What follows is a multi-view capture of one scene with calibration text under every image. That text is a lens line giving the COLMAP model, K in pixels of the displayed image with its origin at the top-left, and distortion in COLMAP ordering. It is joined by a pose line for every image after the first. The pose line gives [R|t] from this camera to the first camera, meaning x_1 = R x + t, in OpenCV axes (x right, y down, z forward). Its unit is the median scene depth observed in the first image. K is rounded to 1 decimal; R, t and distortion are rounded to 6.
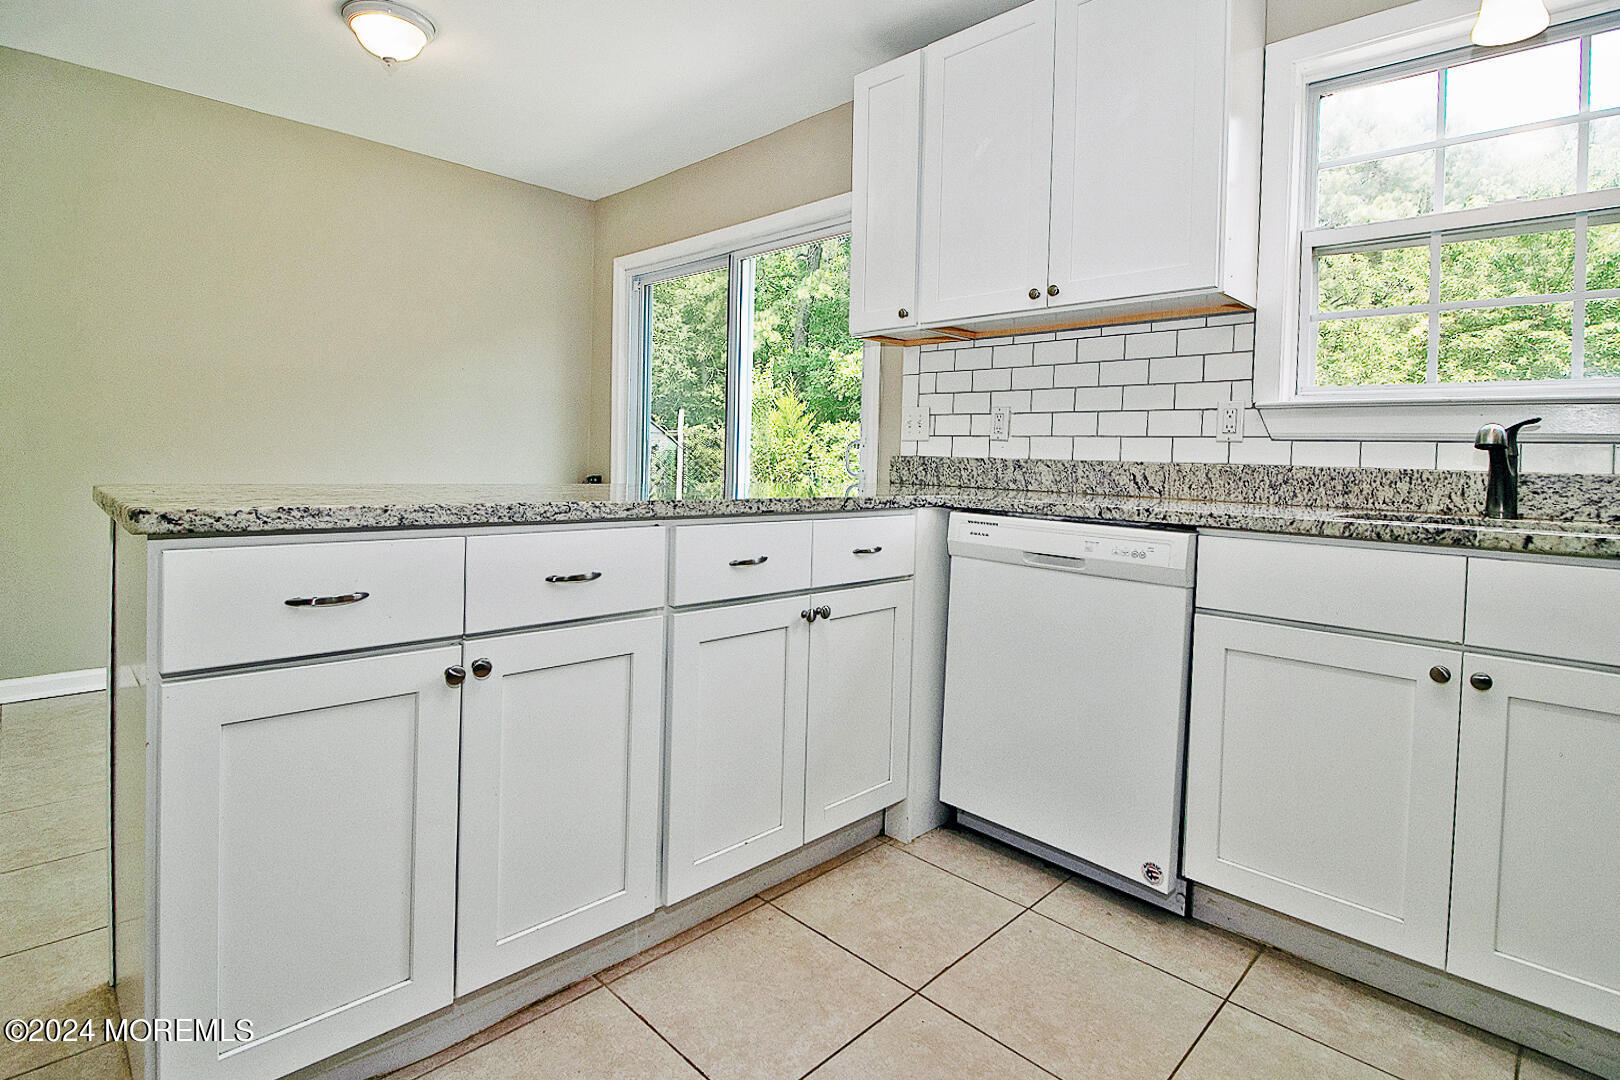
lens RADIAL K [[795.9, 0, 804.0], [0, 795.9, 479.1], [0, 0, 1]] dist [-0.001169, -0.015138]
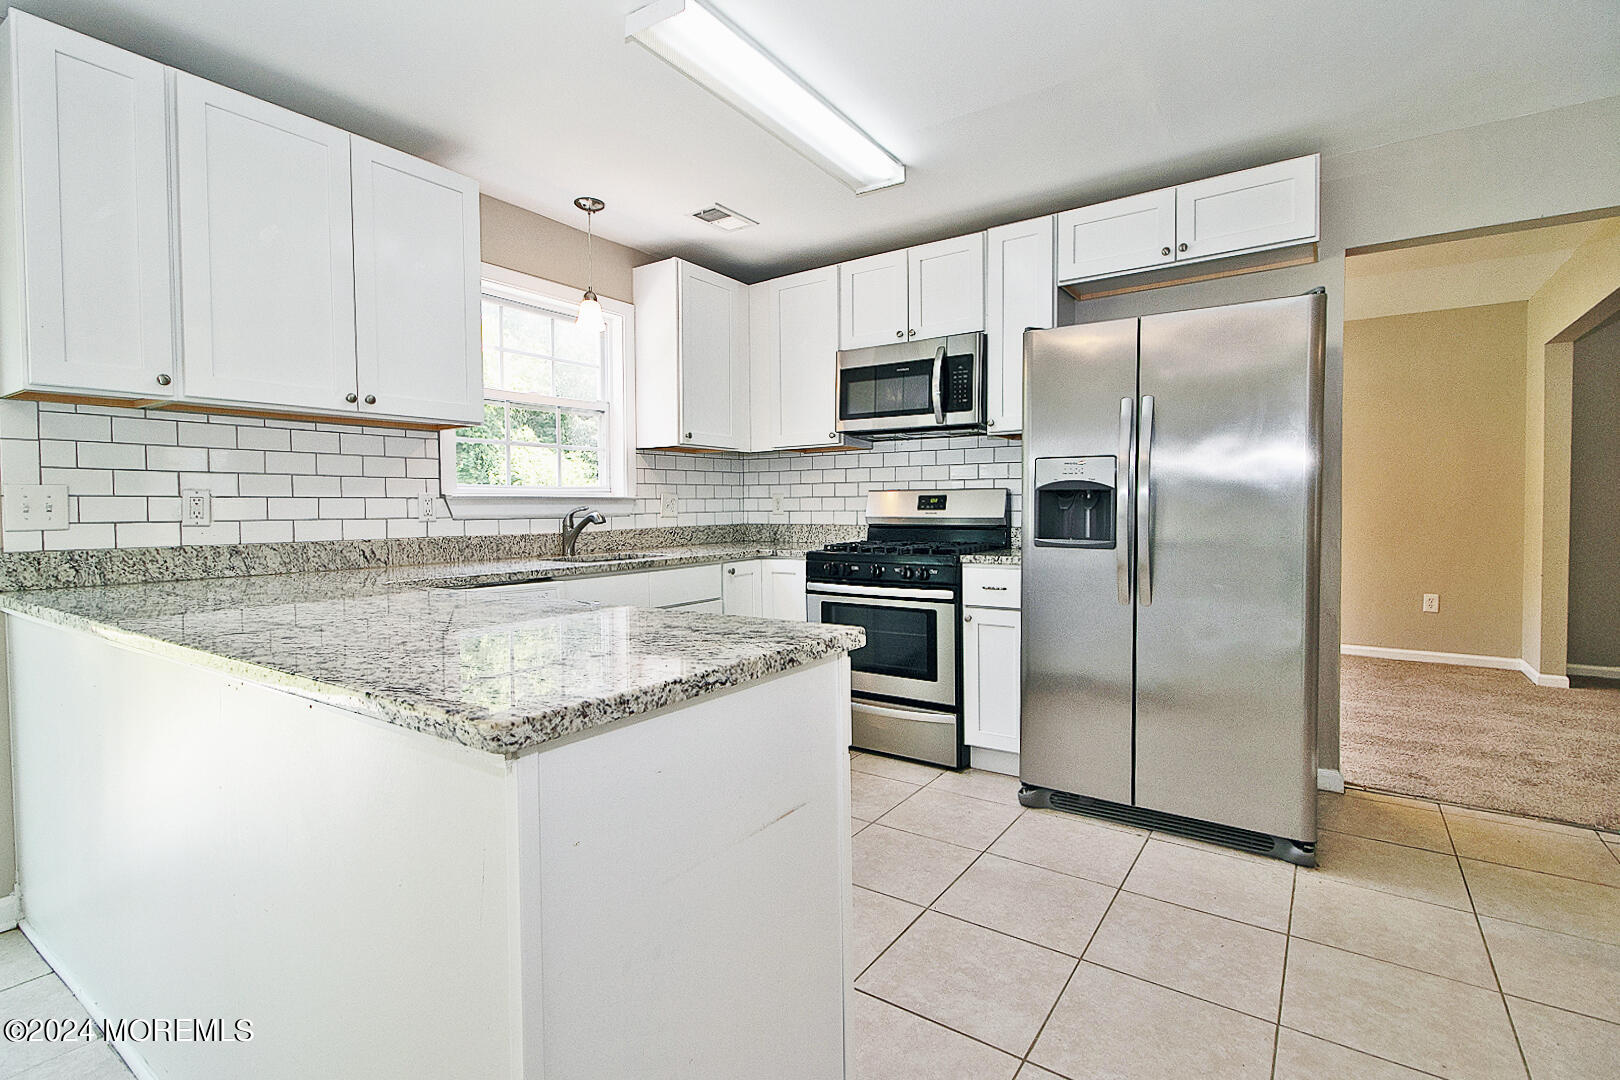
lens RADIAL K [[749.2, 0, 807.9], [0, 749.2, 529.5], [0, 0, 1]] dist [0.022875, -0.014180]
pose [[-0.174832, -0.055283, 0.983045, -1.021978], [0.029952, 0.997662, 0.061432, -0.107334], [-0.984143, 0.040185, -0.172768, 0.637305]]
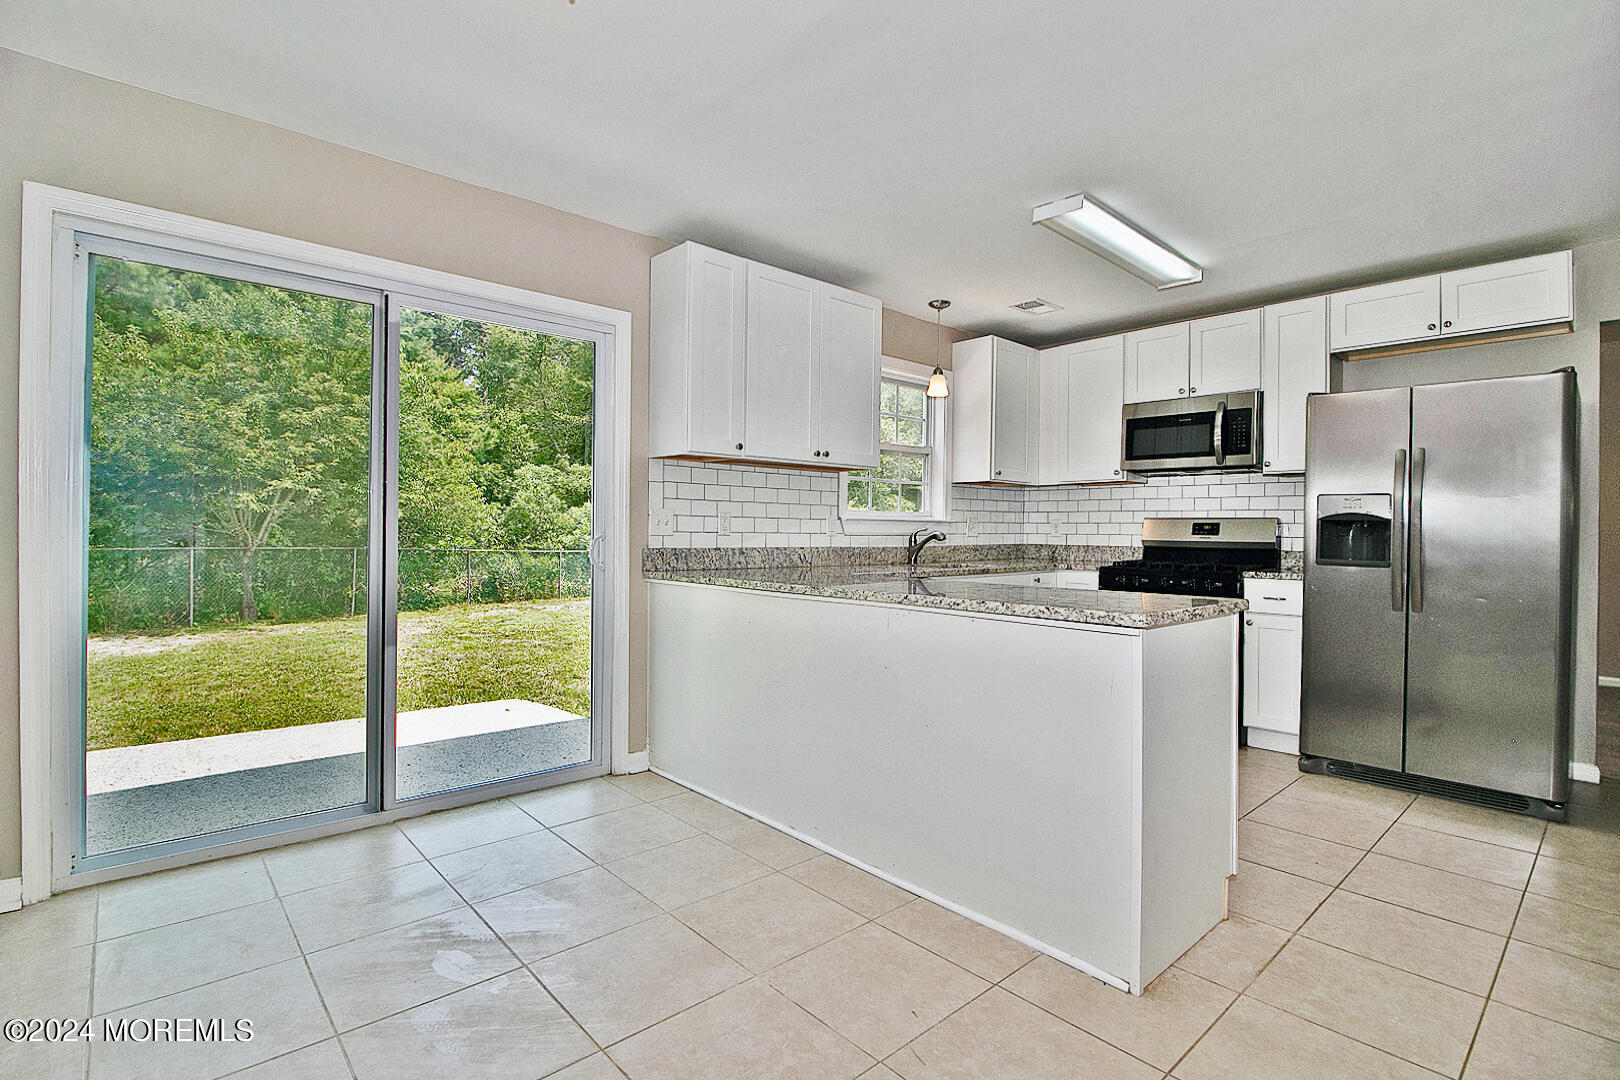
lens RADIAL K [[758.7, 0, 810.1], [0, 758.7, 530.5], [0, 0, 1]] dist [0.000374, -0.013932]
pose [[0.052499, -0.026126, 0.998279, -1.559759], [0.018359, 0.999514, 0.025193, -0.124327], [-0.998452, 0.017005, 0.052954, 1.073560]]
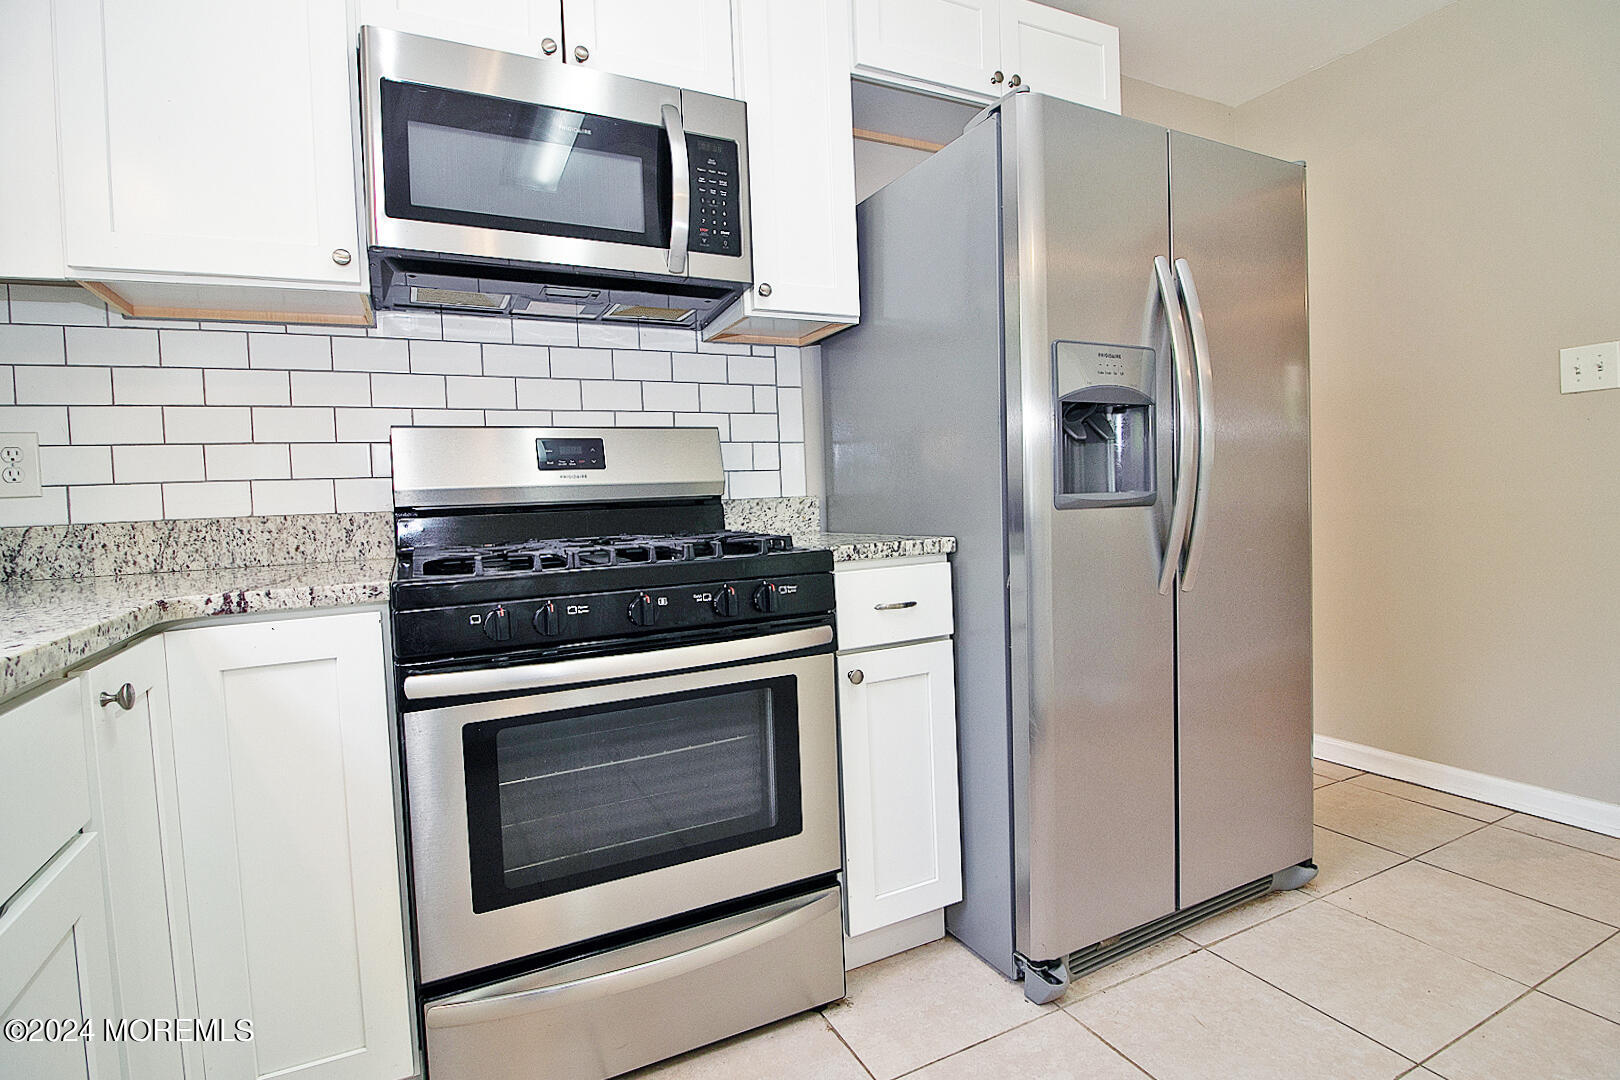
lens RADIAL K [[784.3, 0, 809.2], [0, 784.3, 531.8], [0, 0, 1]] dist [0.000934, -0.019366]
pose [[-0.944591, -0.003274, 0.328233, 0.240195], [0.023927, 0.996604, 0.078796, -0.022959], [-0.327376, 0.082283, -0.941305, 0.788559]]
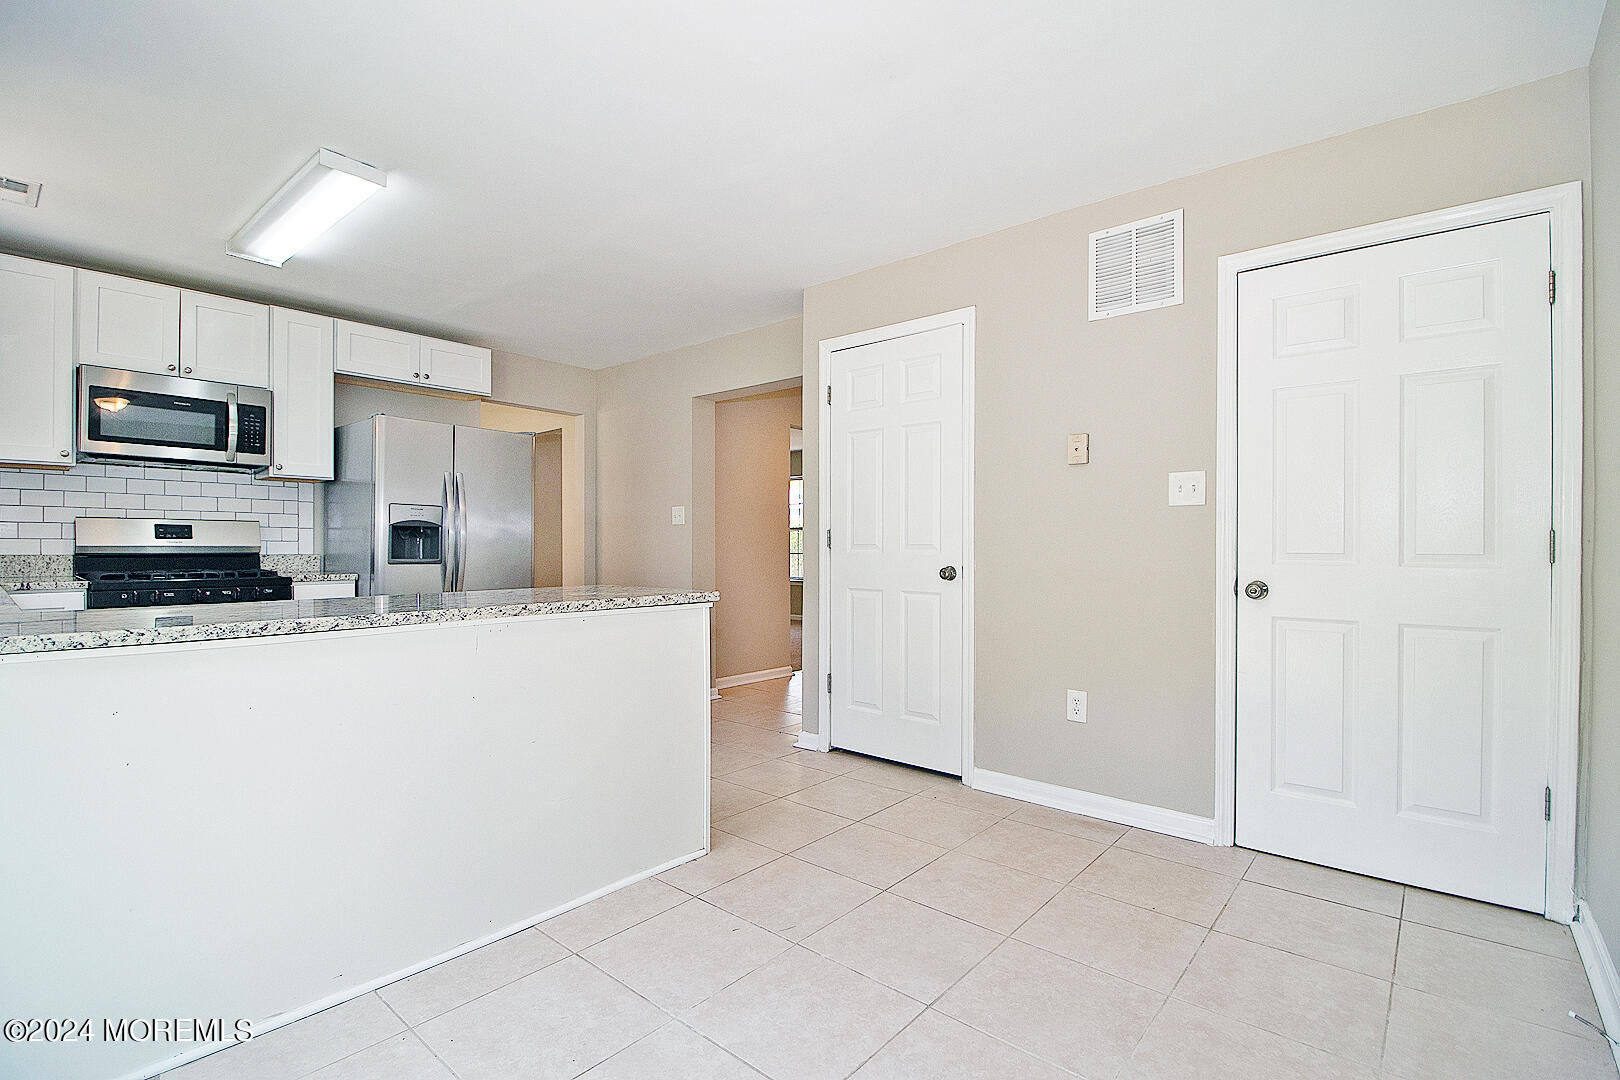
lens RADIAL K [[736.1, 0, 811.8], [0, 736.1, 549.3], [0, 0, 1]] dist [-0.001247, -0.013931]
pose [[-0.997411, -0.029971, -0.065364, -0.734463], [-0.032008, 0.999027, 0.030350, -0.114557], [0.064391, 0.032363, -0.997400, 2.015670]]
